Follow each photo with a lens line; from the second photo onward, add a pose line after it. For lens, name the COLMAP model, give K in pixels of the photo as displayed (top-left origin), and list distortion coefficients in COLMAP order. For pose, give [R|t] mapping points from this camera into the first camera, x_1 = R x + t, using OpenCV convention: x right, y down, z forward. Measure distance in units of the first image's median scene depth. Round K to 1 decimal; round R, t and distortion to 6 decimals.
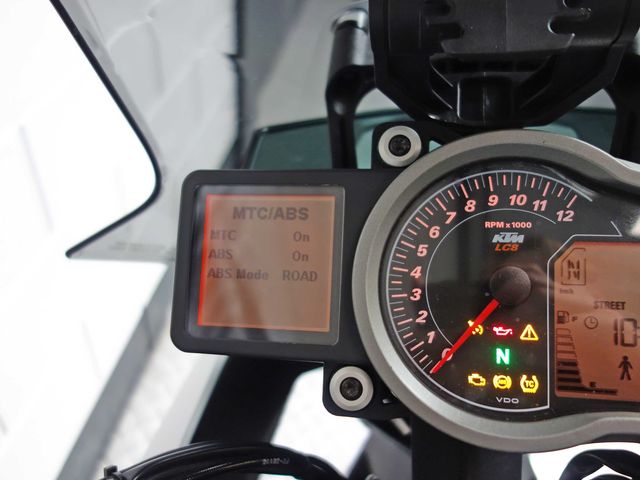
lens RADIAL K [[561.1, 0, 320.0], [0, 561.1, 240.0], [0, 0, 1]] dist [0.011818, -0.001418]
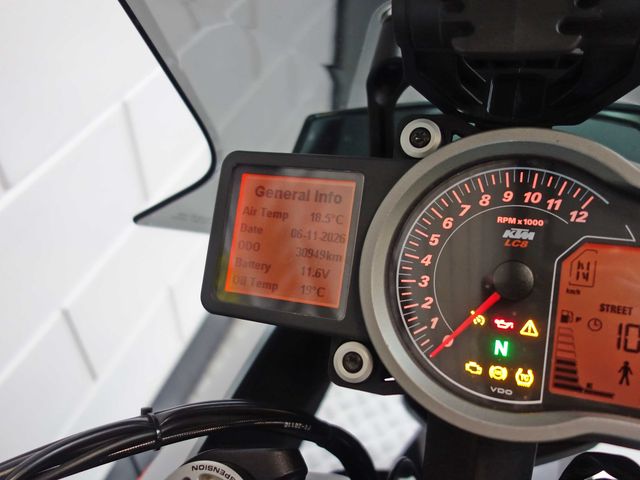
lens RADIAL K [[561.1, 0, 320.0], [0, 561.1, 240.0], [0, 0, 1]] dist [0.011818, -0.001418]
pose [[0.982993, 0.080975, -0.164827, 0.149980], [-0.077219, 0.996590, 0.029076, 0.005245], [0.166619, -0.015854, 0.985894, -0.064268]]
